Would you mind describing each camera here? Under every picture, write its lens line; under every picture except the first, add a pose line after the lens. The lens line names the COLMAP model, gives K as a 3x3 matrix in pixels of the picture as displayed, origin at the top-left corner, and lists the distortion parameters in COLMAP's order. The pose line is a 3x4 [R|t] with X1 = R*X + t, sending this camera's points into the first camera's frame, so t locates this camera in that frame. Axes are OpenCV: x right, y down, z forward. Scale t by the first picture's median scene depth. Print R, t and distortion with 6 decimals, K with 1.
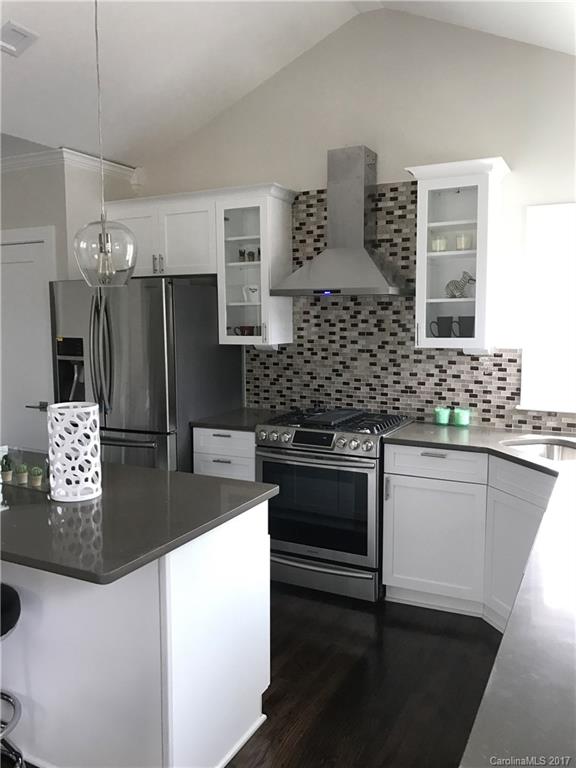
lens RADIAL K [[628.2, 0, 293.1], [0, 628.2, 381.2], [0, 0, 1]] dist [0.123739, -0.374423]
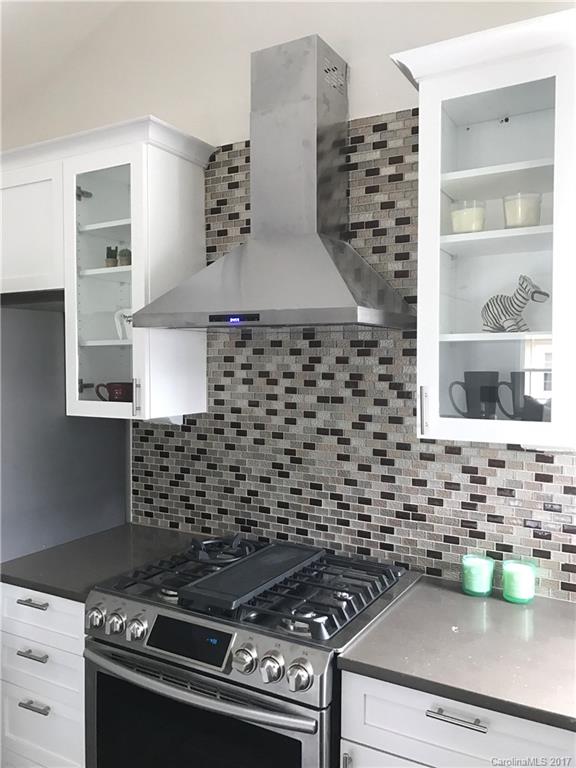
lens RADIAL K [[628.2, 0, 293.1], [0, 628.2, 381.2], [0, 0, 1]] dist [0.123739, -0.374423]
pose [[0.998615, 0.006983, -0.052139, 0.114182], [-0.010388, 0.997810, -0.065326, -0.057315], [0.051569, 0.065777, 0.996501, 0.478599]]
